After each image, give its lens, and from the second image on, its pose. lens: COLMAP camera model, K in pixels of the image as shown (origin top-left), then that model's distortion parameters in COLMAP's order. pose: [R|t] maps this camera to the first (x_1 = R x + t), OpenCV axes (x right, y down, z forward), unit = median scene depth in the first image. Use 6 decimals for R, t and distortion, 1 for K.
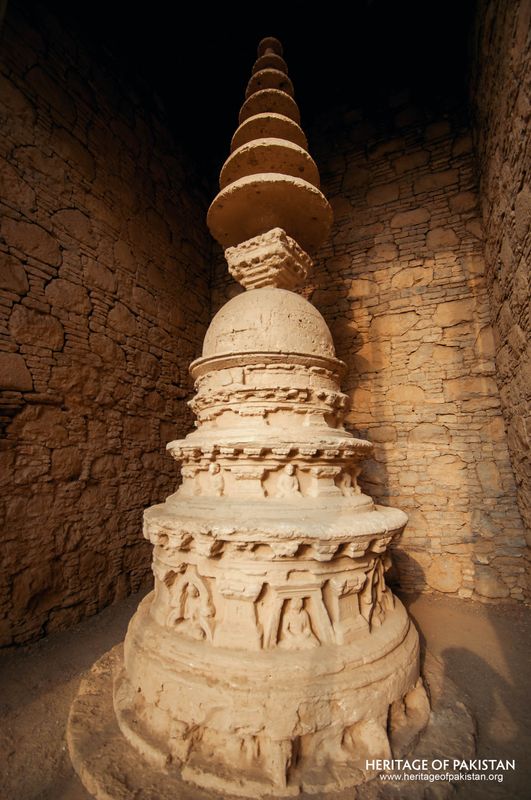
lens RADIAL K [[353.8, 0, 265.5], [0, 353.8, 400.0], [0, 0, 1]] dist [0.012803, -0.020744]
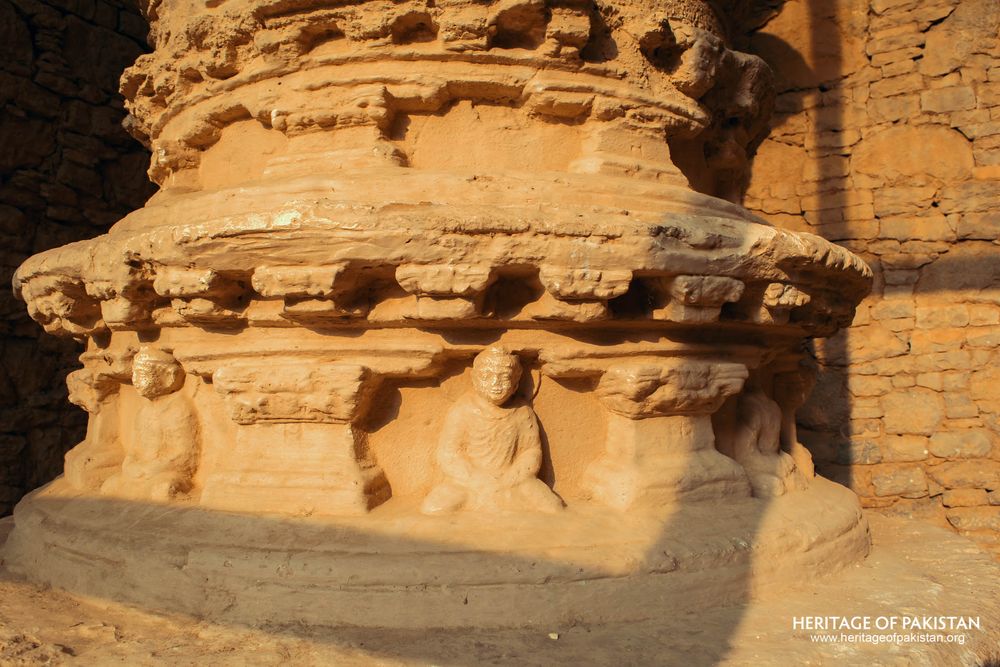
lens RADIAL K [[799.7, 0, 500.0], [0, 799.7, 333.5], [0, 0, 1]] dist [-0.088918, 0.000795]
pose [[0.999602, -0.003606, -0.027977, 0.076994], [0.006946, 0.992721, 0.120240, 0.110670], [0.027339, -0.120387, 0.992351, 0.515721]]
